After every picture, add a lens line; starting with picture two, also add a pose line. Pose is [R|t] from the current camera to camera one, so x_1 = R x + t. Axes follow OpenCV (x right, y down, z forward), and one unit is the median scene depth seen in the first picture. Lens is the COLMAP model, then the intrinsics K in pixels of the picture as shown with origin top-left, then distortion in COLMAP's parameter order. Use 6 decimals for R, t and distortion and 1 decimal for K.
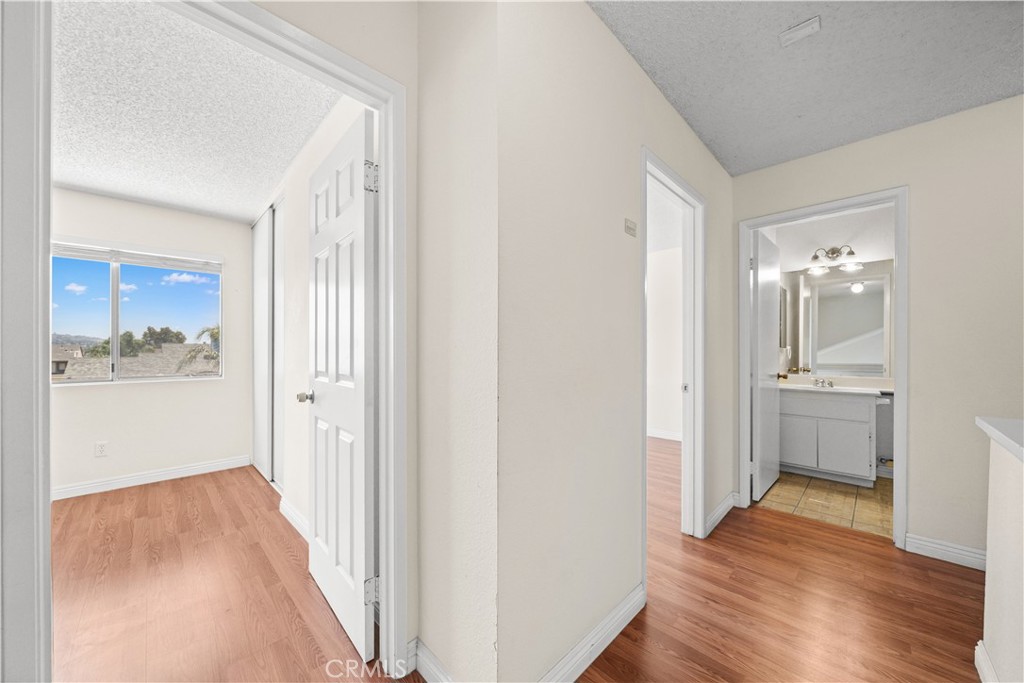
lens RADIAL K [[354.5, 0, 510.1], [0, 354.5, 340.7], [0, 0, 1]] dist [-0.001726, -0.000119]
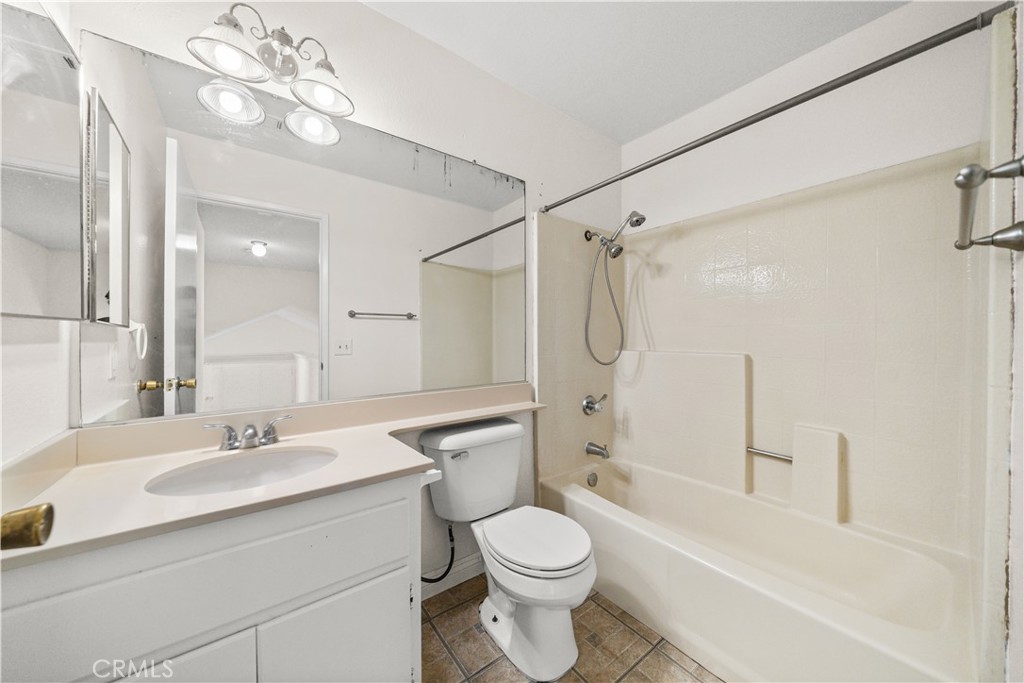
lens RADIAL K [[354.5, 0, 510.1], [0, 354.5, 340.7], [0, 0, 1]] dist [-0.001726, -0.000119]
pose [[0.108981, 0.003903, 0.994036, 0.504025], [-0.013049, 0.999912, -0.002496, 0.027707], [-0.993958, -0.012699, 0.109022, 0.622401]]
